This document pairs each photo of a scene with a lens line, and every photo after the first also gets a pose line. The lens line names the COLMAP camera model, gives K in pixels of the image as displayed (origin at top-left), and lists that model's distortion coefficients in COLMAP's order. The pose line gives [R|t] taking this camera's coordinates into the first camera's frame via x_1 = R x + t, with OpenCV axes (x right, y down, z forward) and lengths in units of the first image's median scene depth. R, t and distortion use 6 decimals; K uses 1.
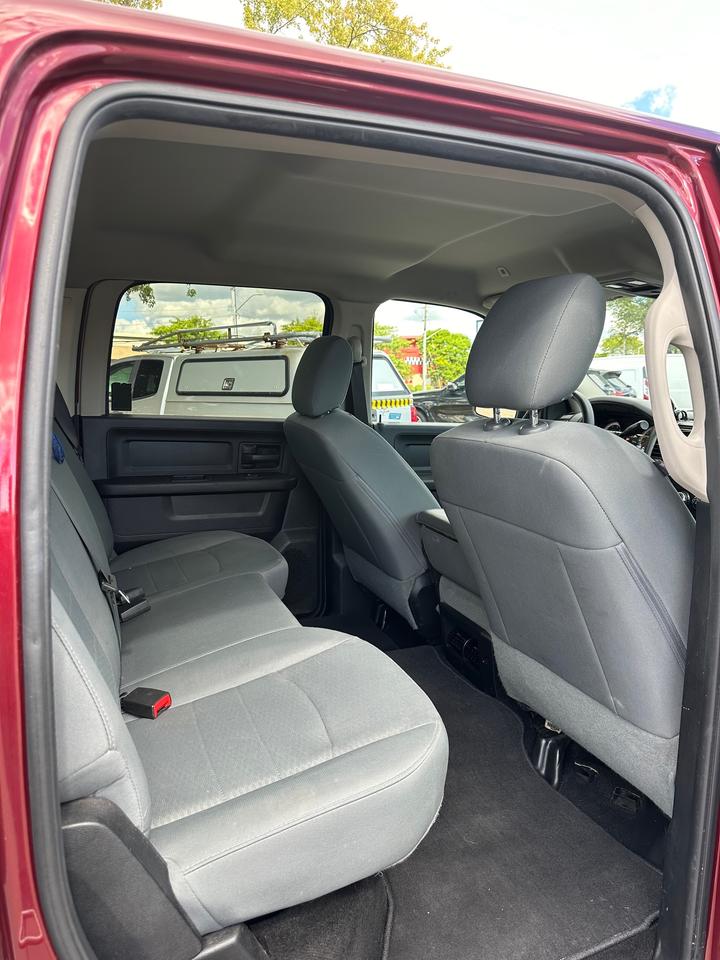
lens RADIAL K [[685.0, 0, 360.0], [0, 685.0, 480.0], [0, 0, 1]] dist [-0.009343, -0.007466]
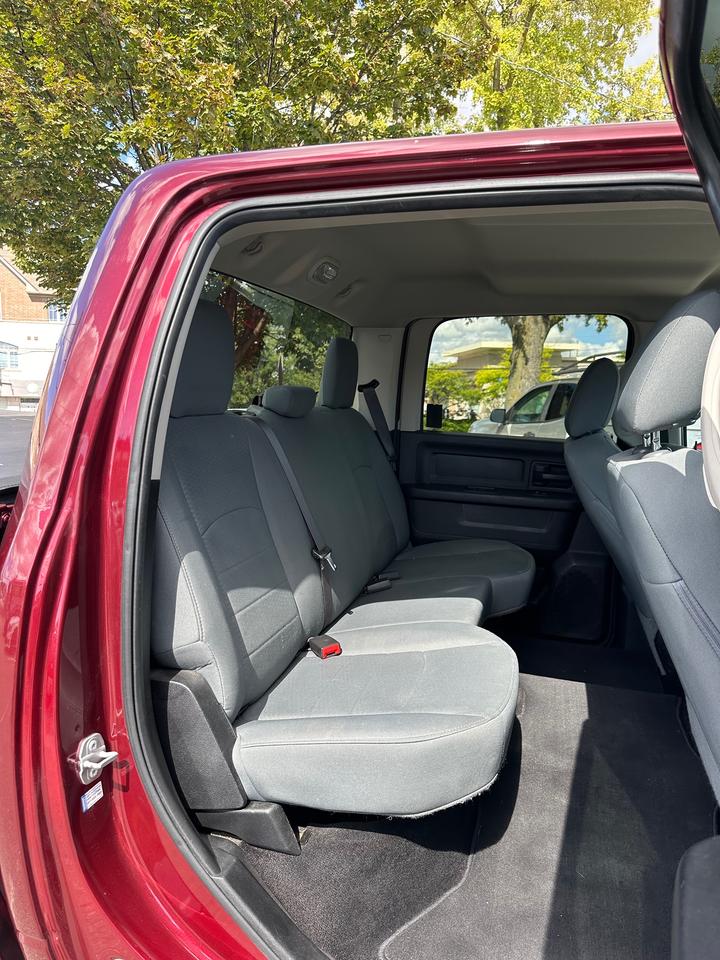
lens RADIAL K [[691.6, 0, 360.0], [0, 691.6, 480.0], [0, 0, 1]] dist [0.009672, -0.020683]
pose [[0.764820, 0.077699, -0.639541, 0.334626], [-0.100506, 0.994936, 0.000684, 0.000673], [0.636356, 0.063755, 0.768756, 0.007813]]
